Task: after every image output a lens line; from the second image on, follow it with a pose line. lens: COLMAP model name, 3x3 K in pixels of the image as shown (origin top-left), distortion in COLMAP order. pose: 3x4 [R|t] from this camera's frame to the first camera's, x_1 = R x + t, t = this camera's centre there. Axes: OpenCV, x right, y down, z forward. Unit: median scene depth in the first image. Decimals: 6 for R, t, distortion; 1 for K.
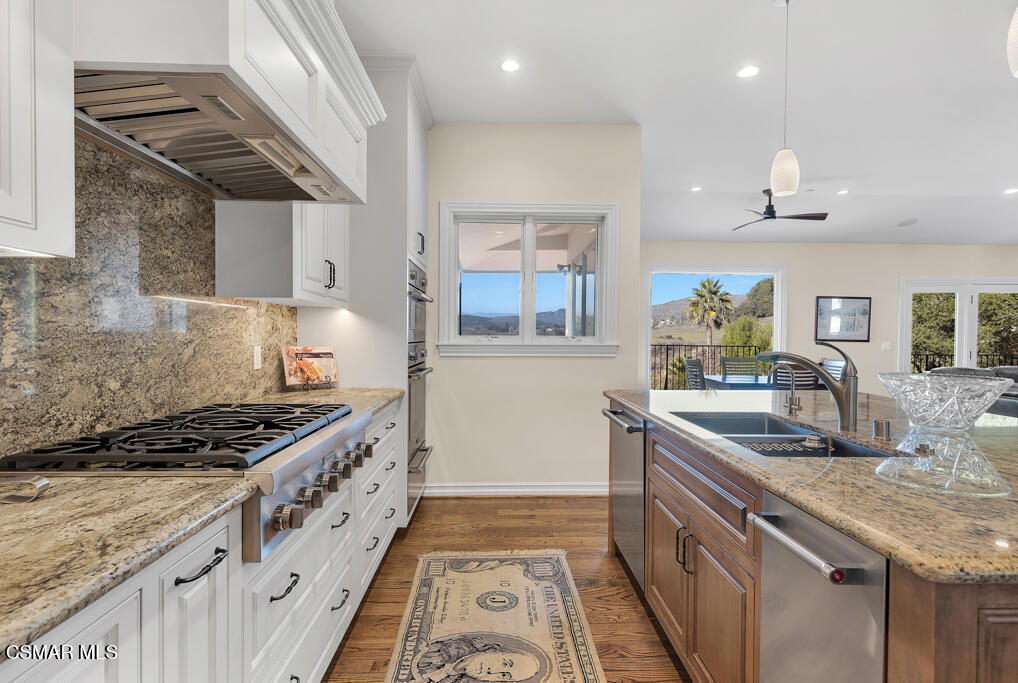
lens RADIAL K [[502.8, 0, 509.0], [0, 502.8, 341.5], [0, 0, 1]] dist [0.005721, 0.000552]
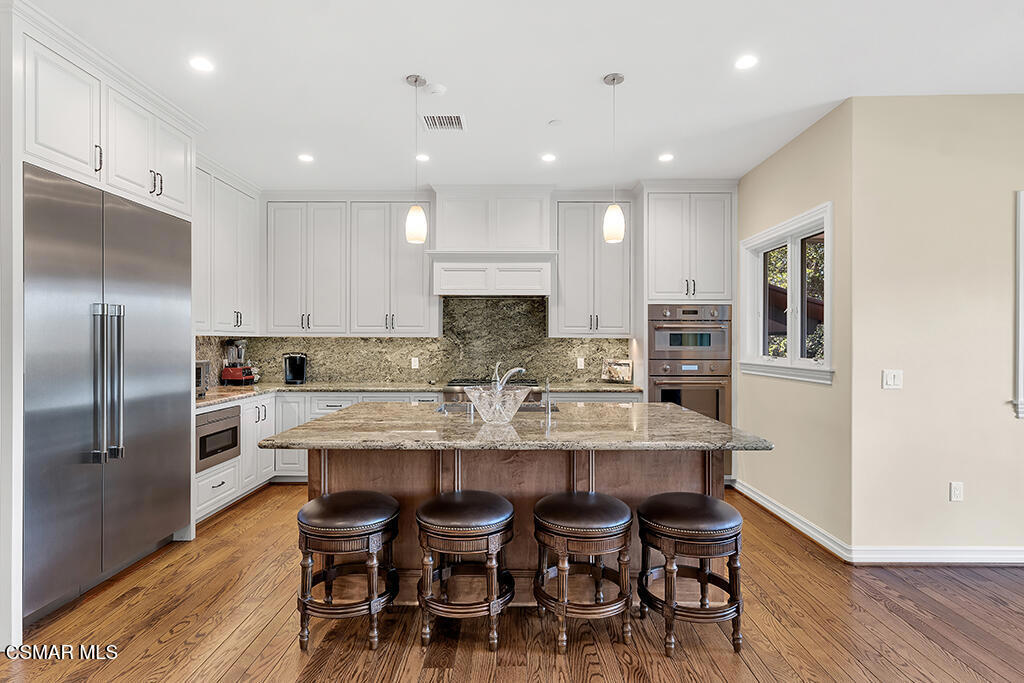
lens RADIAL K [[508.9, 0, 512.0], [0, 508.9, 341.5], [0, 0, 1]] dist [0.001309, -0.000598]
pose [[-0.036522, -0.006582, -0.999311, 2.428003], [-0.015202, 0.999866, -0.006030, -0.063217], [0.999217, 0.014971, -0.036617, 1.143435]]
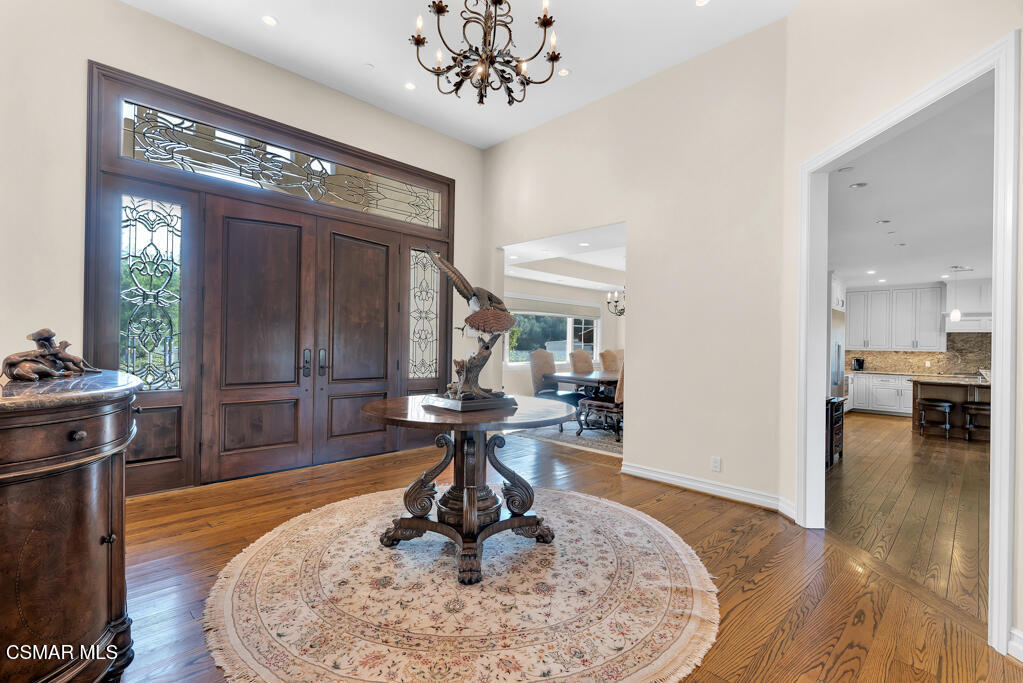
lens RADIAL K [[474.8, 0, 506.2], [0, 474.8, 344.1], [0, 0, 1]] dist [0.002765, 0.000436]
pose [[-0.746754, -0.023192, -0.664695, 7.335361], [-0.031279, 0.999511, 0.000267, -0.024779], [0.664364, 0.020991, -0.747114, 1.386100]]
